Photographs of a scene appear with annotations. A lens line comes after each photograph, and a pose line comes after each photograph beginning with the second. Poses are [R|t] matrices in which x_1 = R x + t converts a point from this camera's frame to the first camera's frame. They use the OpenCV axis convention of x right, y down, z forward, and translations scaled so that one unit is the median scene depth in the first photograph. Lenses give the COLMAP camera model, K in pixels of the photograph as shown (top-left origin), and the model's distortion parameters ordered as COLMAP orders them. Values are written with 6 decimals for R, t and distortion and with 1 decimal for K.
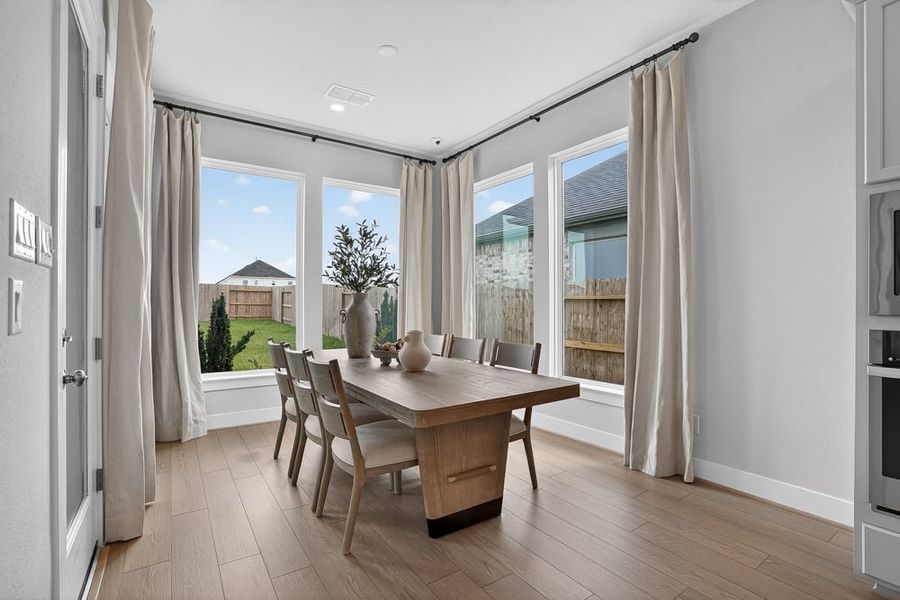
lens RADIAL K [[420.5, 0, 449.5], [0, 420.5, 311.9], [0, 0, 1]] dist [-0.075033, -0.000011]
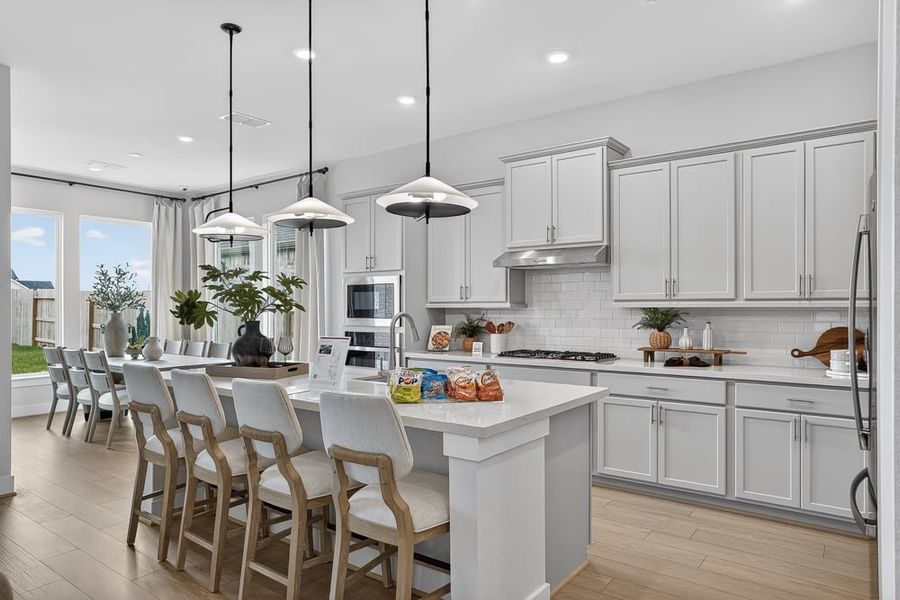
lens RADIAL K [[560.8, 0, 450.6], [0, 560.8, 317.4], [0, 0, 1]] dist [0.000918, 0.000286]
pose [[0.947062, -0.007485, 0.320963, 0.254075], [0.005677, 0.999962, 0.006568, -0.033479], [-0.321000, -0.004398, 0.947069, -1.189898]]
